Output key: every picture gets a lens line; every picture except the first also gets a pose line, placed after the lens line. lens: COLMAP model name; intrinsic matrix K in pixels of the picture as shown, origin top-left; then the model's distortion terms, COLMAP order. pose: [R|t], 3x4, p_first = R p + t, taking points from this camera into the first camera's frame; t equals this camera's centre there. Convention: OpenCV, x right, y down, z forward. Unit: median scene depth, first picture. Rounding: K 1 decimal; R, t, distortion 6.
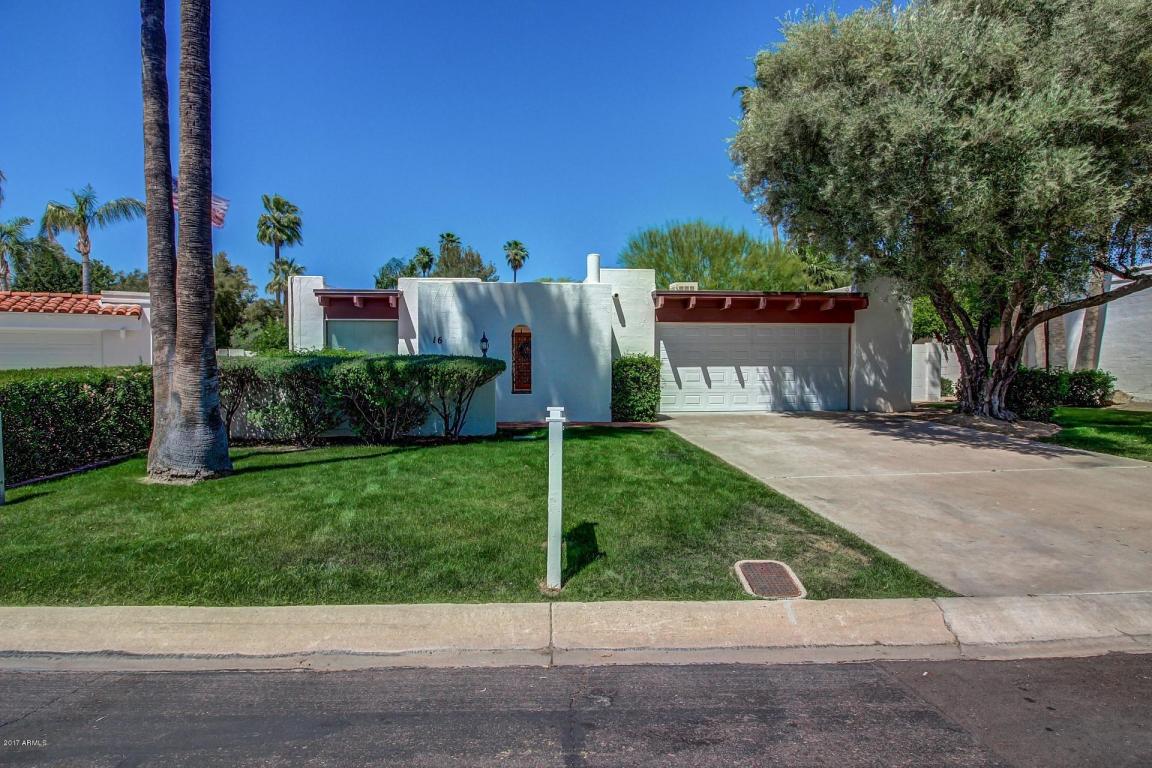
lens RADIAL K [[643.4, 0, 576.0], [0, 643.4, 384.0], [0, 0, 1]] dist [-0.002041, -0.000230]
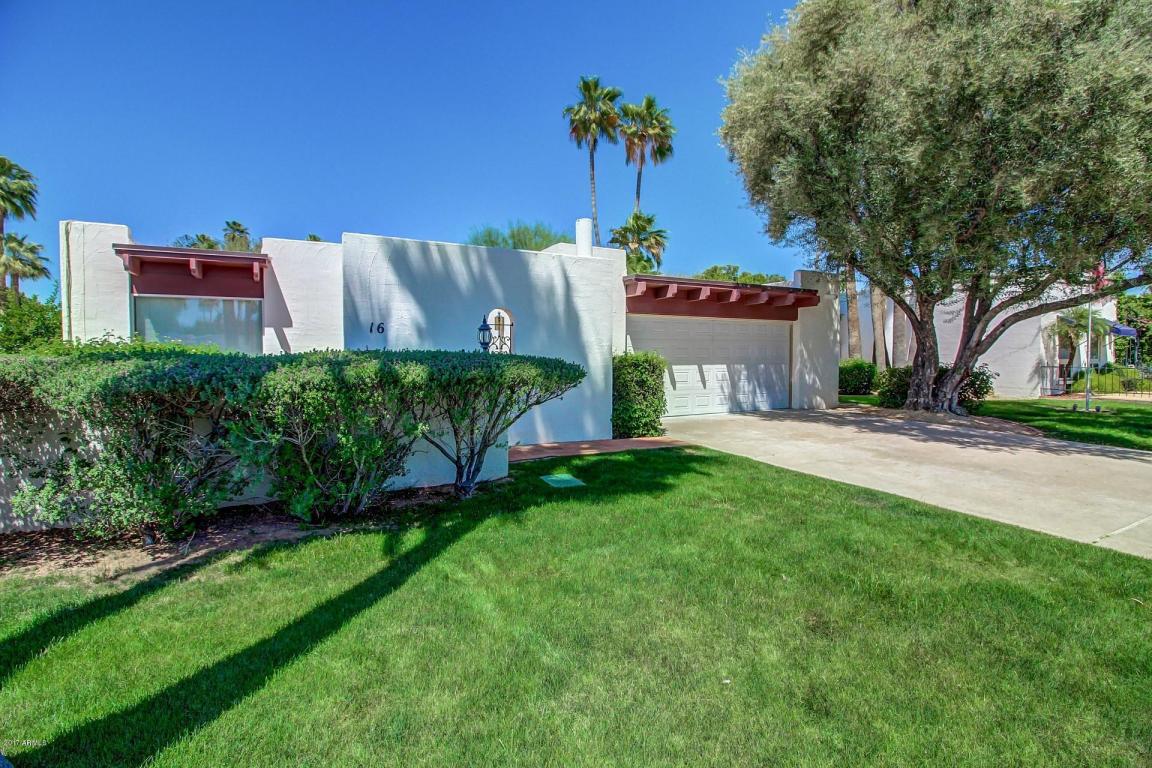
lens RADIAL K [[539.1, 0, 575.3], [0, 539.1, 369.5], [0, 0, 1]] dist [0.000405, -0.013673]
pose [[0.921146, -0.008759, 0.389120, -0.208623], [0.013562, 0.999862, -0.009598, -0.016351], [-0.388982, 0.014119, 0.921137, 0.372085]]
